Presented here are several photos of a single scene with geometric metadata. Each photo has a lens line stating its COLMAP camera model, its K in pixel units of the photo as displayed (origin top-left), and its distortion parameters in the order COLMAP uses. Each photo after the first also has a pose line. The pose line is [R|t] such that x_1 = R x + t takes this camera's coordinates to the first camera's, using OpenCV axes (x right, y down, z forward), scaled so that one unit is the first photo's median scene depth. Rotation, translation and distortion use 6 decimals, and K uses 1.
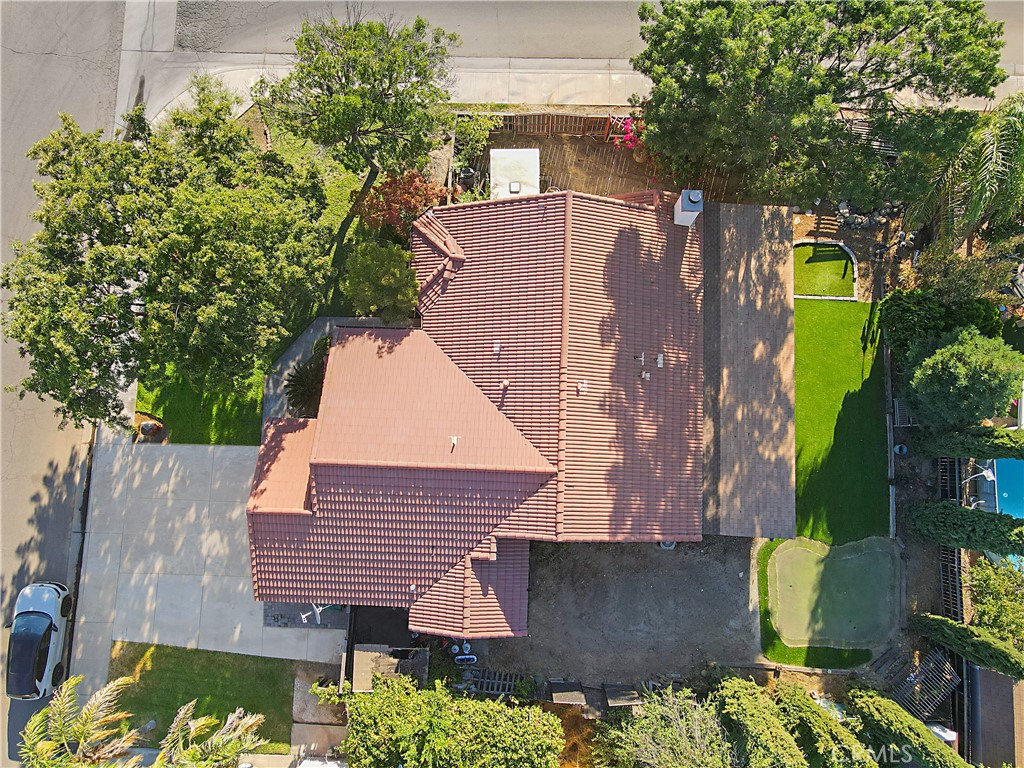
lens RADIAL K [[716.0, 0, 511.3], [0, 716.0, 384.0], [0, 0, 1]] dist [0.008301, -0.001440]
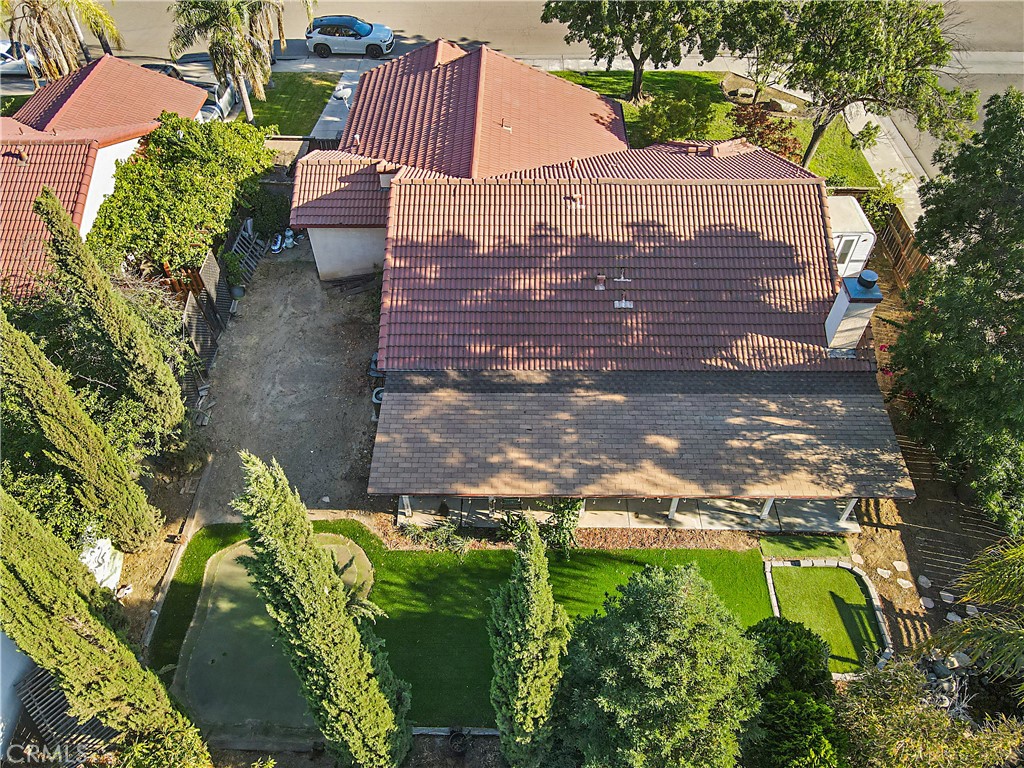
lens RADIAL K [[716.0, 0, 510.1], [0, 716.0, 384.0], [0, 0, 1]] dist [0.008301, -0.001440]
pose [[0.023407, 0.776667, -0.629477, 0.697491], [-0.991970, 0.096321, 0.081958, 0.028564], [0.124286, 0.622504, 0.772685, 0.451376]]
